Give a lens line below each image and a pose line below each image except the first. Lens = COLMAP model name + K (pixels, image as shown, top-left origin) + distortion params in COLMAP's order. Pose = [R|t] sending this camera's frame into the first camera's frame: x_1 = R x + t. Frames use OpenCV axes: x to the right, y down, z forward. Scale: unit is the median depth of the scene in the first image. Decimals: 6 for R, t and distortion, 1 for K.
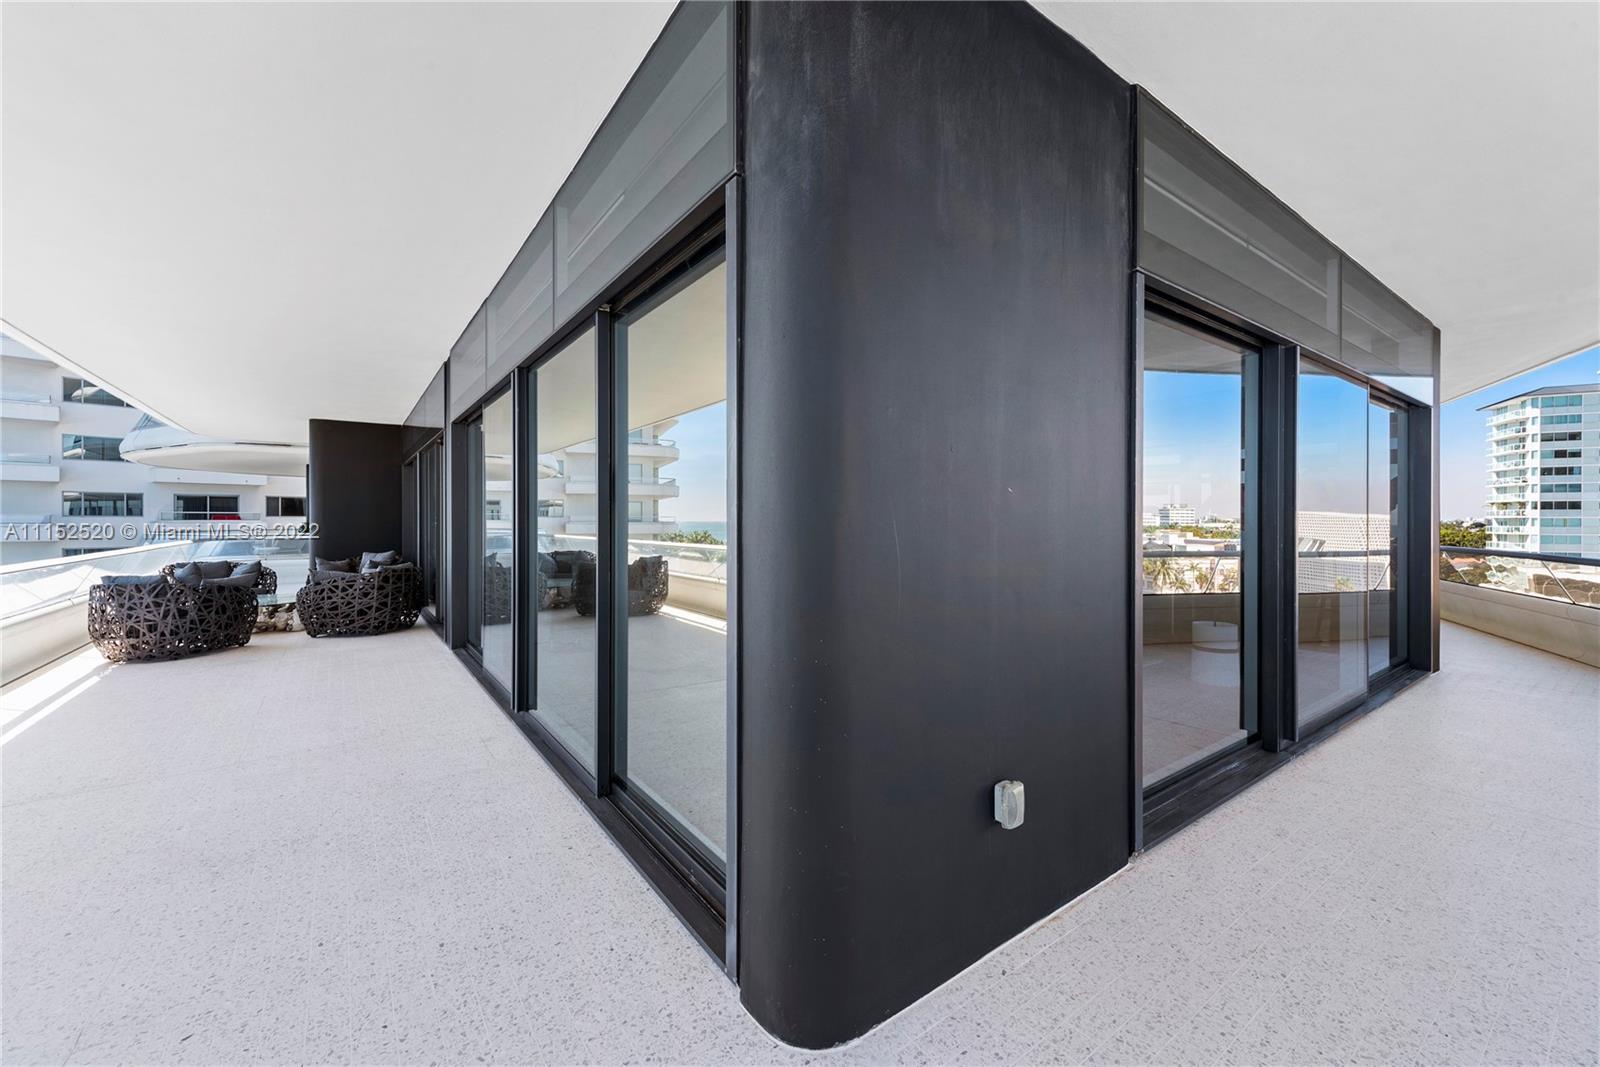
lens RADIAL K [[645.8, 0, 809.3], [0, 645.8, 524.0], [0, 0, 1]] dist [-0.000830, 0.000309]
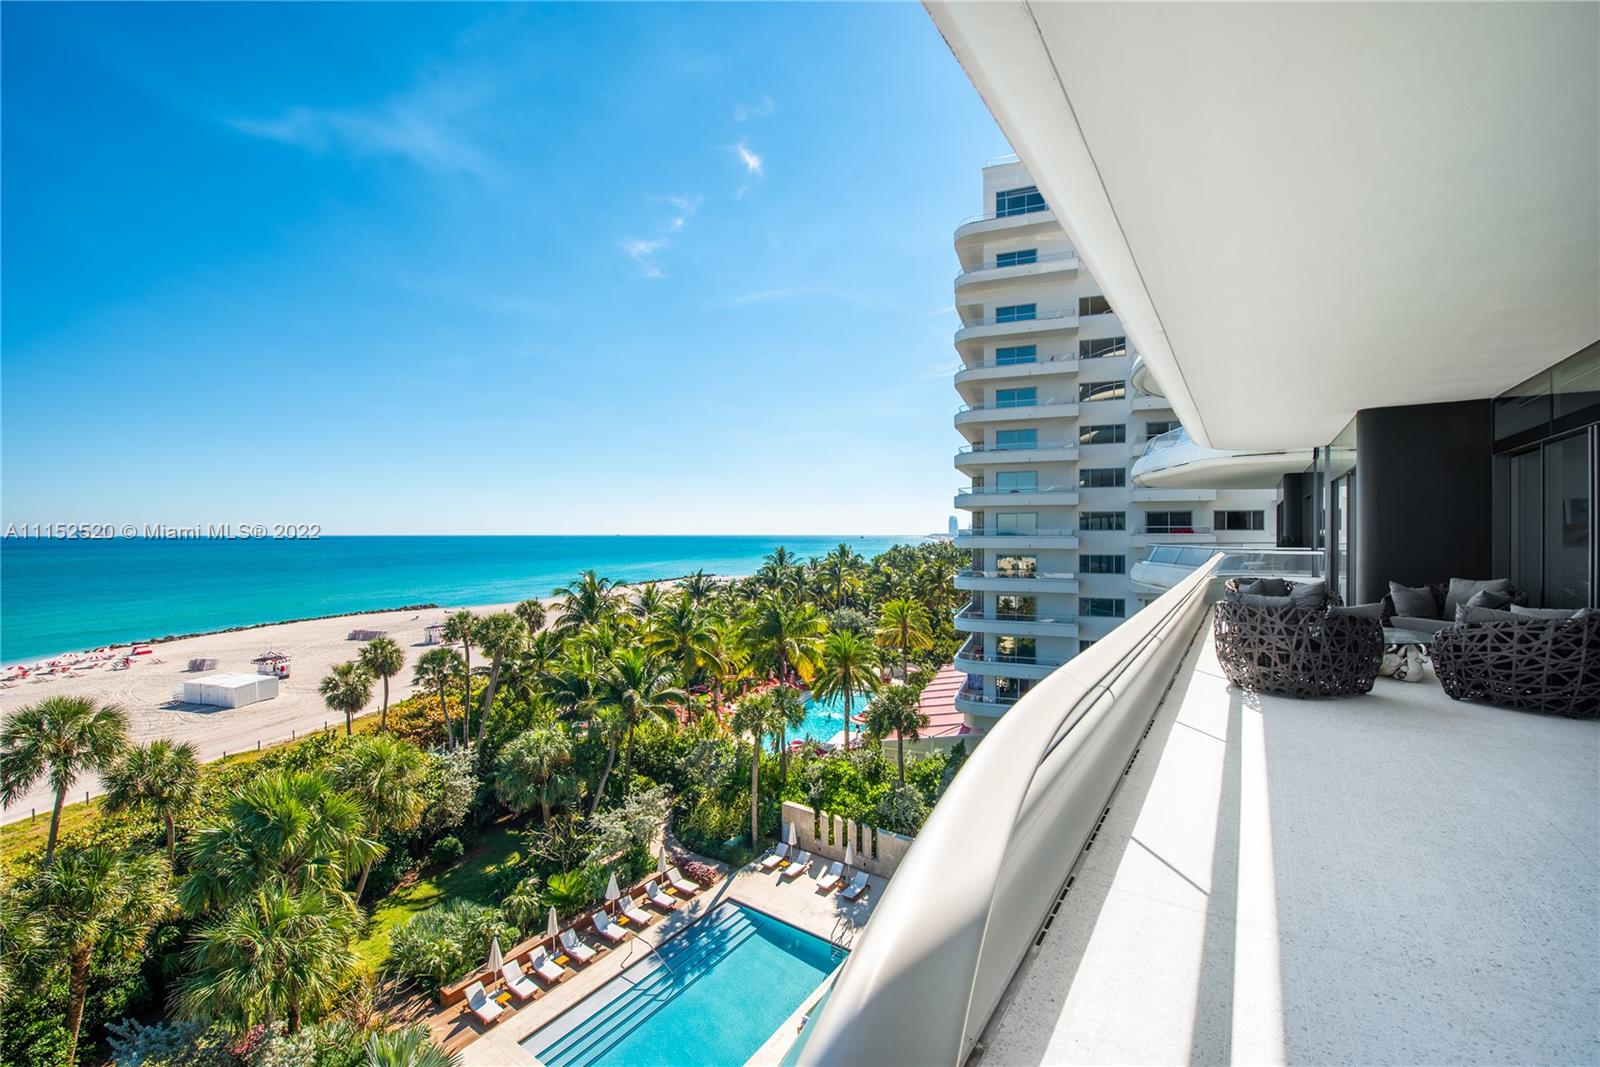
lens RADIAL K [[645.8, 0, 790.6], [0, 645.8, 537.0], [0, 0, 1]] dist [-0.000830, 0.000309]
pose [[0.309424, 0.008335, -0.950888, -0.326735], [-0.009206, 0.999941, 0.005769, -0.001202], [0.950880, 0.006969, 0.309482, 0.078978]]
